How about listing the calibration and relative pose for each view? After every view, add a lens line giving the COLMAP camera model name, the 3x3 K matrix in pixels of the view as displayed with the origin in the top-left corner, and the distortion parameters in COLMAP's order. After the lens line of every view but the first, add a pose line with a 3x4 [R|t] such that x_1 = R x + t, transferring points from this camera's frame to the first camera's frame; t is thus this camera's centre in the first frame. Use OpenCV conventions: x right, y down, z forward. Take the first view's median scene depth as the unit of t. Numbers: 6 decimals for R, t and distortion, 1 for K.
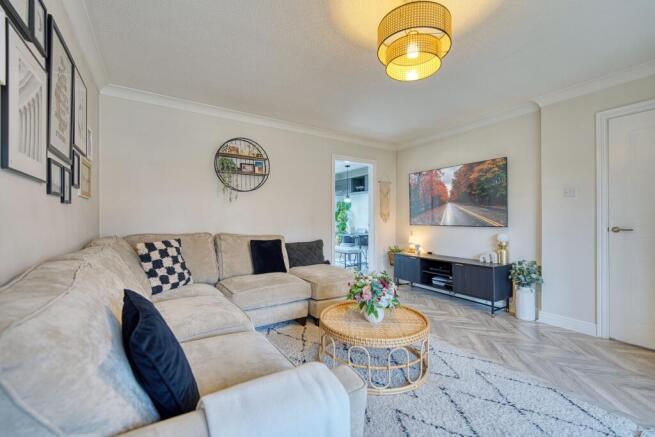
lens RADIAL K [[275.6, 0, 317.3], [0, 275.6, 217.5], [0, 0, 1]] dist [-0.000934, -0.000094]
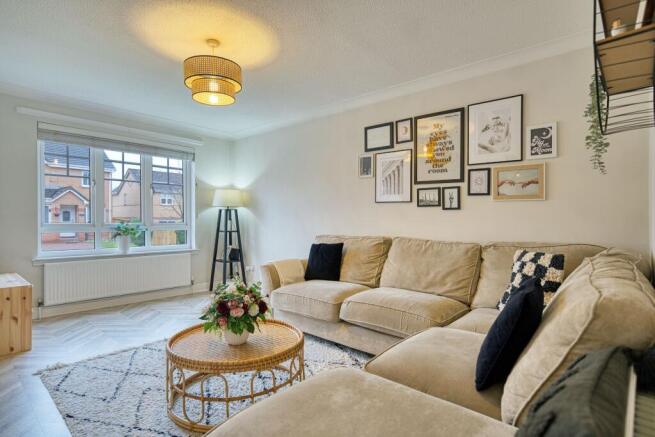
lens RADIAL K [[350.0, 0, 326.0], [0, 350.0, 221.0], [0, 0, 1]] dist [0.027296, -0.000437]
pose [[-0.954703, -0.010948, -0.297358, 0.191626], [-0.010827, 0.999939, -0.002052, 0.012981], [0.297362, 0.001260, -0.954764, 1.469046]]
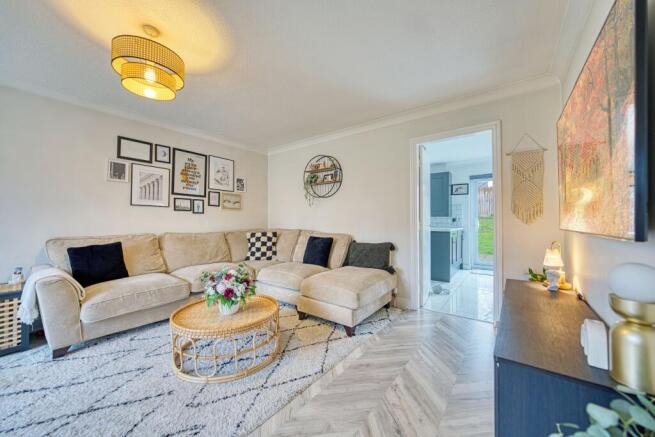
lens RADIAL K [[239.8, 0, 326.3], [0, 239.8, 215.1], [0, 0, 1]] dist [-0.000275, 0.000019]
pose [[0.369138, -0.023444, -0.929079, 0.869763], [0.006277, 0.999722, -0.022733, 0.012343], [0.929353, 0.002560, 0.369183, 0.713181]]
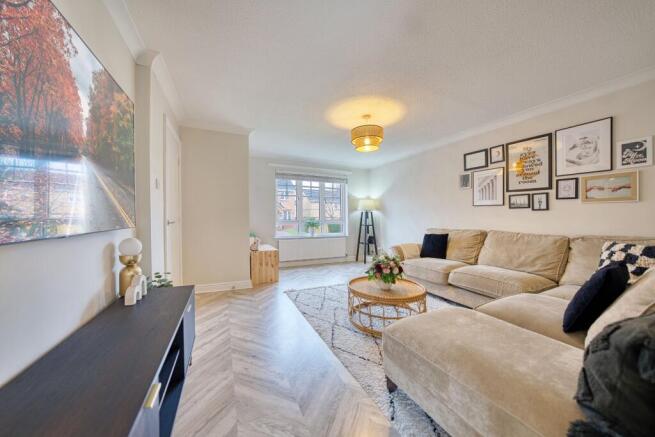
lens RADIAL K [[231.6, 0, 327.5], [0, 231.6, 218.5], [0, 0, 1]] dist [-0.019869, 0.005875]
pose [[-0.995049, -0.011135, 0.098757, 0.273322], [-0.011201, 0.999937, -0.000107, 0.014744], [-0.098749, -0.001213, -0.995112, 1.565978]]
